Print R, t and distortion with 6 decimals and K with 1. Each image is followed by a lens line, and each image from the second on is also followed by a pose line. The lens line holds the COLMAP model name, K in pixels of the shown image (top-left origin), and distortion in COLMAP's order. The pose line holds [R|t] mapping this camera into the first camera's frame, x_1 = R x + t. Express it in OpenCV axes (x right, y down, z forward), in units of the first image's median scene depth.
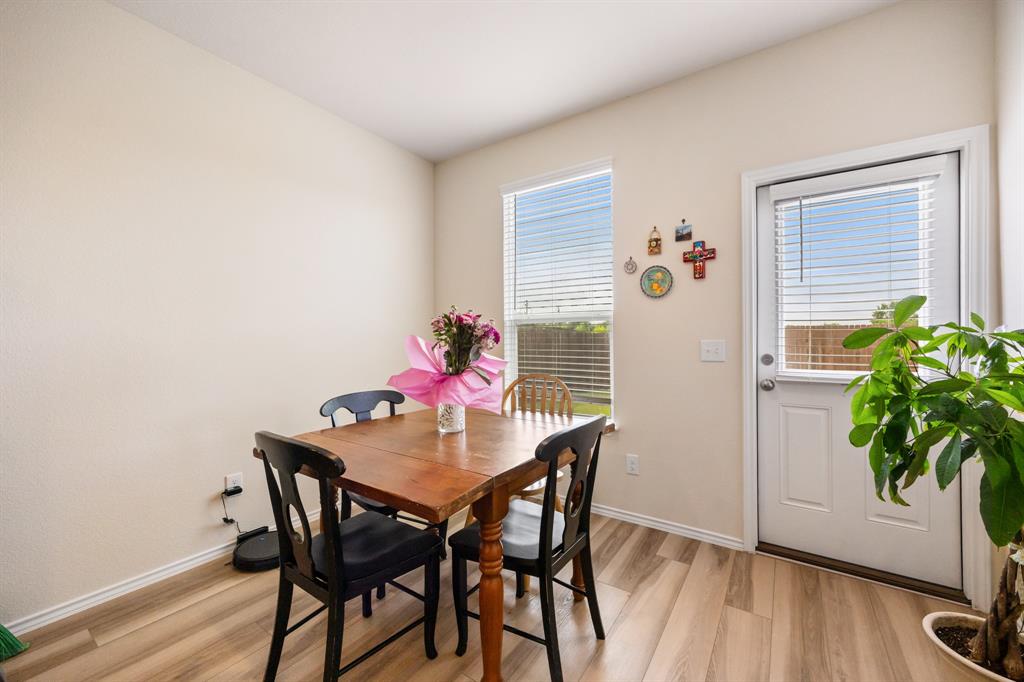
lens RADIAL K [[394.2, 0, 514.6], [0, 394.2, 336.4], [0, 0, 1]] dist [0.001250, 0.000337]
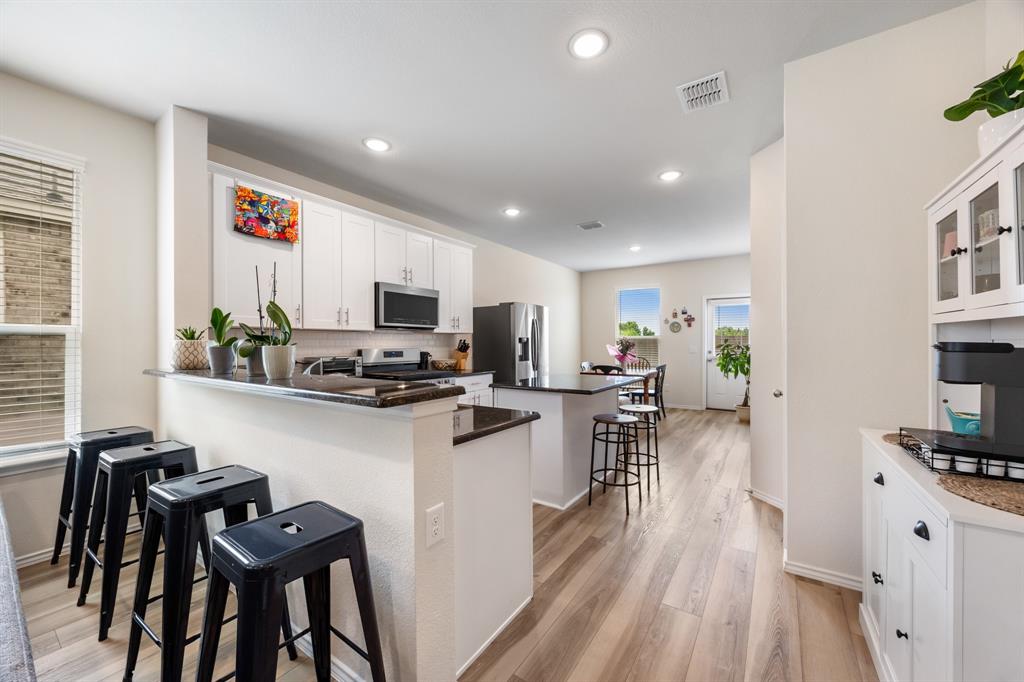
lens RADIAL K [[394.2, 0, 511.2], [0, 394.2, 346.4], [0, 0, 1]] dist [0.001250, 0.000337]
pose [[0.999979, 0.000956, 0.006438, -0.987859], [-0.001054, 0.999882, 0.015324, -0.036177], [-0.006422, -0.015330, 0.999862, -2.173076]]
